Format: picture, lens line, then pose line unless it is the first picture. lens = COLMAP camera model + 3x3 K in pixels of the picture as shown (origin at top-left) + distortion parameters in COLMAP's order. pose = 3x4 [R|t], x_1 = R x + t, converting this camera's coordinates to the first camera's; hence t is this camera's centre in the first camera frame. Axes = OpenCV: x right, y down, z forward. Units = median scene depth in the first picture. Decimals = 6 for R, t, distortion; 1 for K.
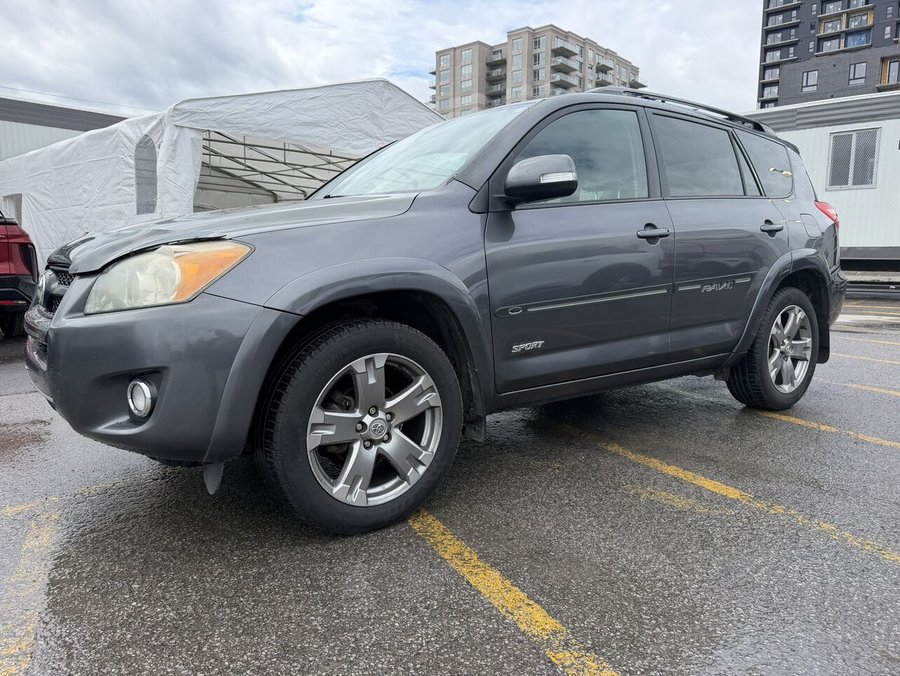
lens RADIAL K [[638.7, 0, 446.9], [0, 638.7, 341.3], [0, 0, 1]] dist [0.020874, -0.023704]
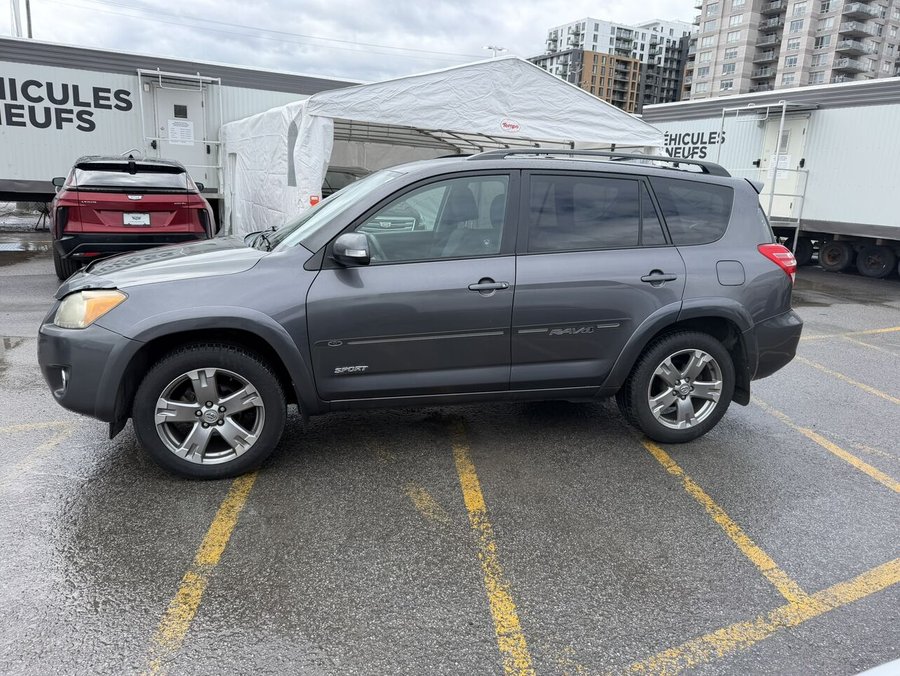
lens RADIAL K [[638.7, 0, 448.8], [0, 638.7, 335.8], [0, 0, 1]] dist [0.020874, -0.023704]
pose [[0.932348, 0.126230, -0.338811, 0.285393], [-0.093716, 0.989422, 0.110734, -0.085722], [0.349205, -0.071491, 0.934315, -0.065210]]
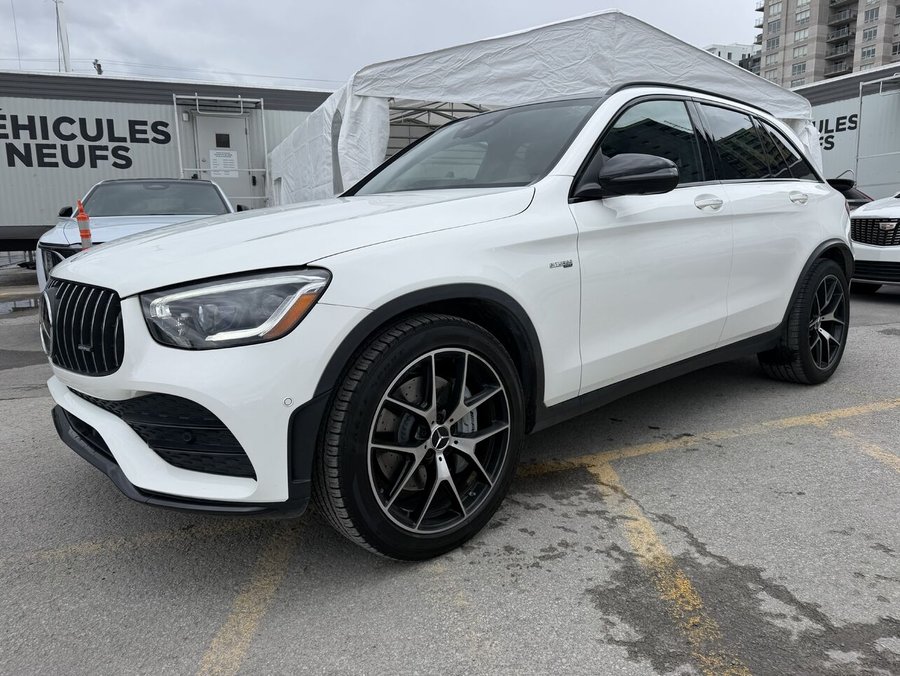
lens RADIAL K [[638.7, 0, 445.4], [0, 638.7, 334.9], [0, 0, 1]] dist [0.020874, -0.023704]
pose [[0.895019, 0.057186, -0.442348, 0.120372], [-0.038914, 0.997977, 0.050280, -0.044799], [0.444328, -0.027788, 0.895433, 0.226116]]
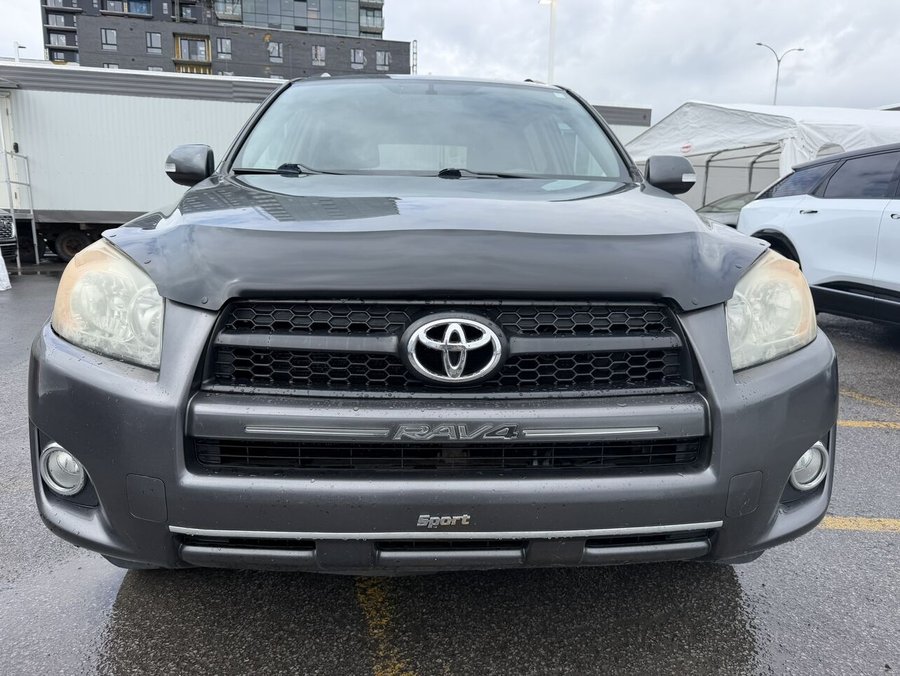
lens RADIAL K [[638.7, 0, 450.5], [0, 638.7, 338.3], [0, 0, 1]] dist [0.020874, -0.023704]
pose [[0.542451, -0.148609, 0.826838, -0.343658], [0.102230, 0.988592, 0.110612, -0.048153], [-0.833844, 0.024526, 0.551455, 0.247121]]
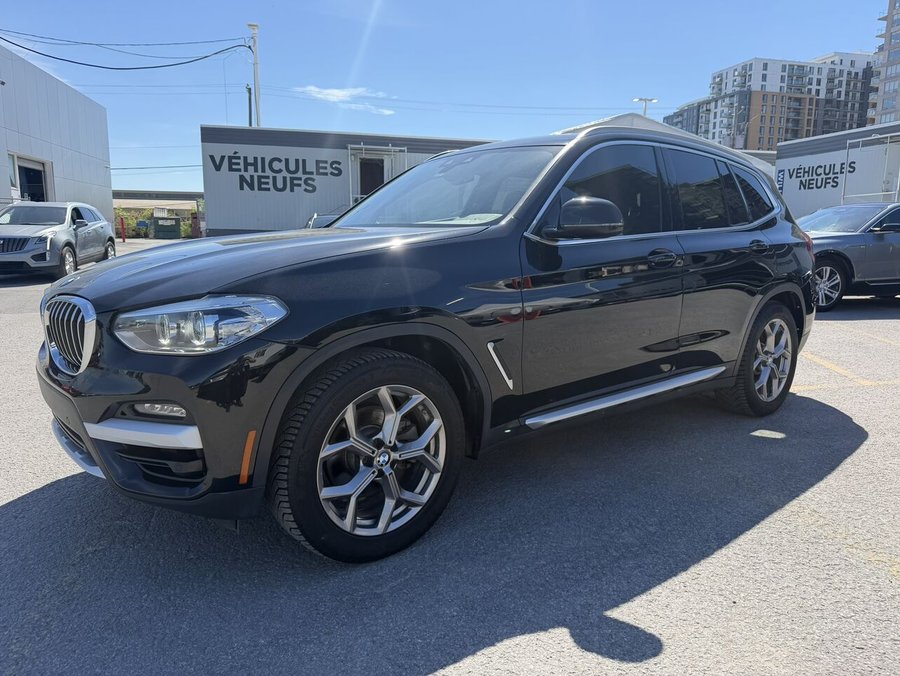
lens RADIAL K [[638.7, 0, 451.0], [0, 638.7, 334.9], [0, 0, 1]] dist [0.020874, -0.023704]
pose [[0.821257, 0.099448, -0.561824, 0.515008], [-0.084165, 0.995036, 0.053101, 0.011607], [0.564316, 0.003676, 0.825551, -0.416103]]
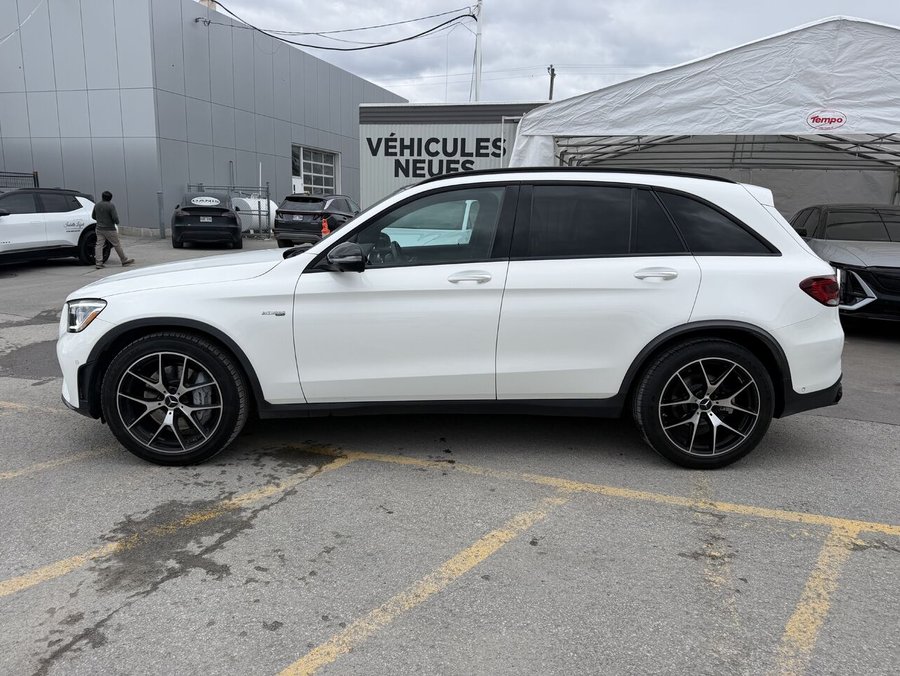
lens RADIAL K [[638.7, 0, 448.7], [0, 638.7, 344.9], [0, 0, 1]] dist [0.020874, -0.023704]
pose [[0.426807, 0.194445, -0.883191, 0.537600], [-0.144590, 0.978720, 0.145603, -0.136424], [0.892709, 0.065556, 0.445840, 0.448858]]
